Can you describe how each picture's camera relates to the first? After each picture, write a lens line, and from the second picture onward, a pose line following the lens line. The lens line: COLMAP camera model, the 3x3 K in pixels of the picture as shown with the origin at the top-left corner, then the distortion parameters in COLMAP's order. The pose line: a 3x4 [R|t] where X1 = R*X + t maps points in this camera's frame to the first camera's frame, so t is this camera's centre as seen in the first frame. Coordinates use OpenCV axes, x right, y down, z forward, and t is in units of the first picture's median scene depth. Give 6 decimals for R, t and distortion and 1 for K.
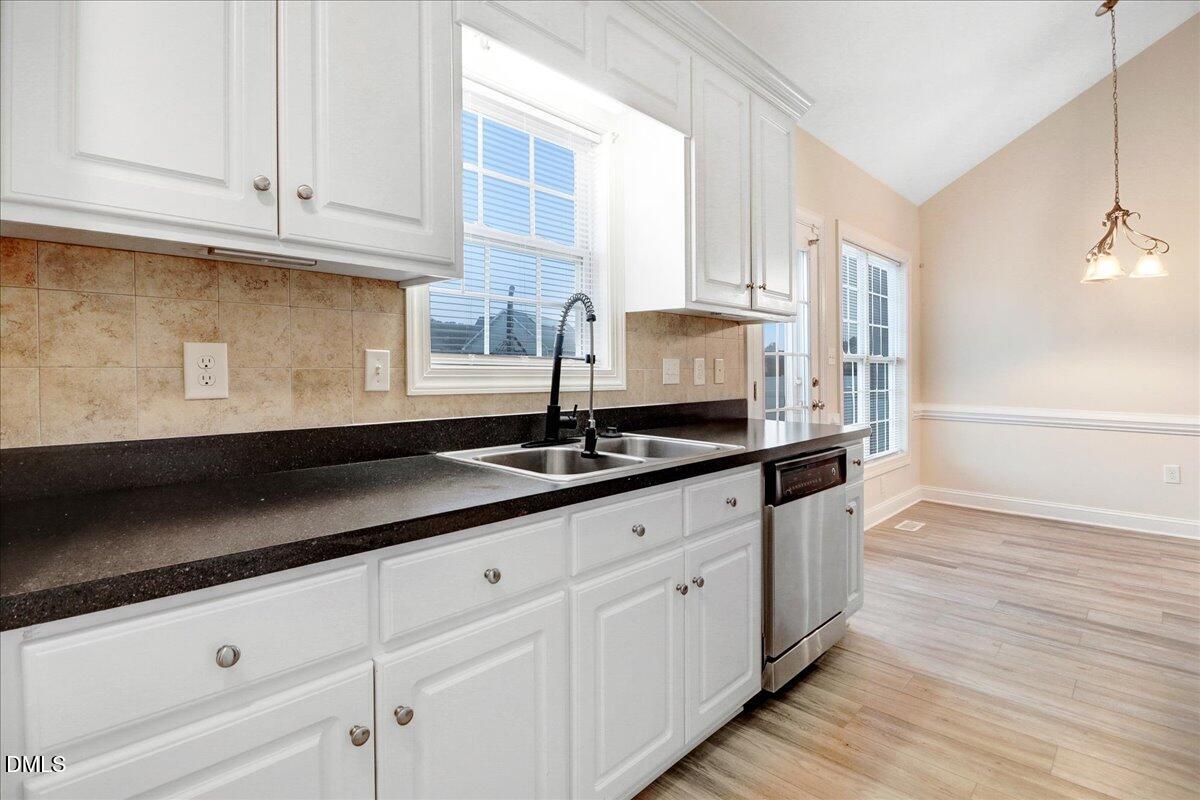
lens RADIAL K [[574.5, 0, 604.4], [0, 574.5, 376.1], [0, 0, 1]] dist [0.000501, -0.006491]
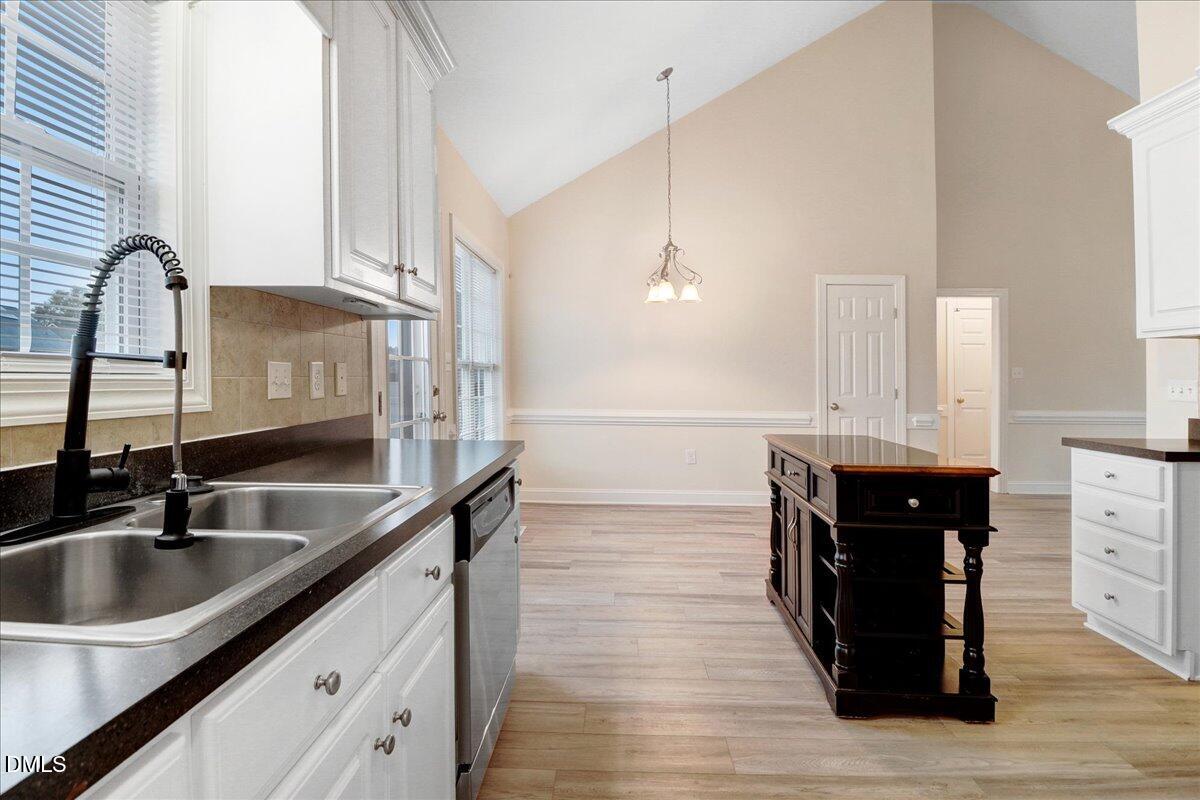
lens RADIAL K [[580.2, 0, 586.2], [0, 580.2, 377.2], [0, 0, 1]] dist [0.003111, -0.010279]
pose [[0.757471, -0.002251, 0.652865, -0.063291], [0.007120, 0.999963, -0.004813, -0.005967], [-0.652830, 0.008294, 0.757459, 0.251235]]
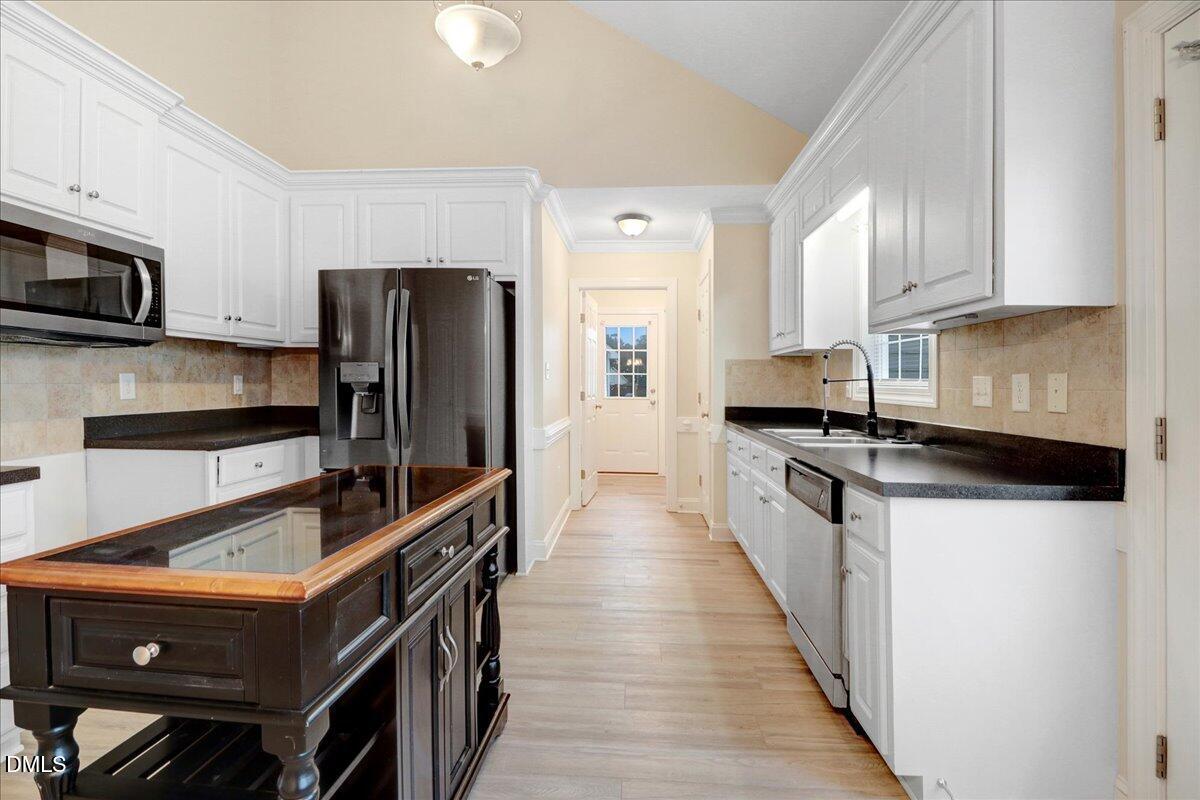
lens RADIAL K [[581.8, 0, 606.7], [0, 581.8, 382.1], [0, 0, 1]] dist [-0.006779, -0.000739]
pose [[-0.754840, -0.015545, -0.655725, 1.117989], [-0.025730, 0.999651, 0.005920, -0.013289], [0.655405, 0.021340, -0.754976, 1.300109]]
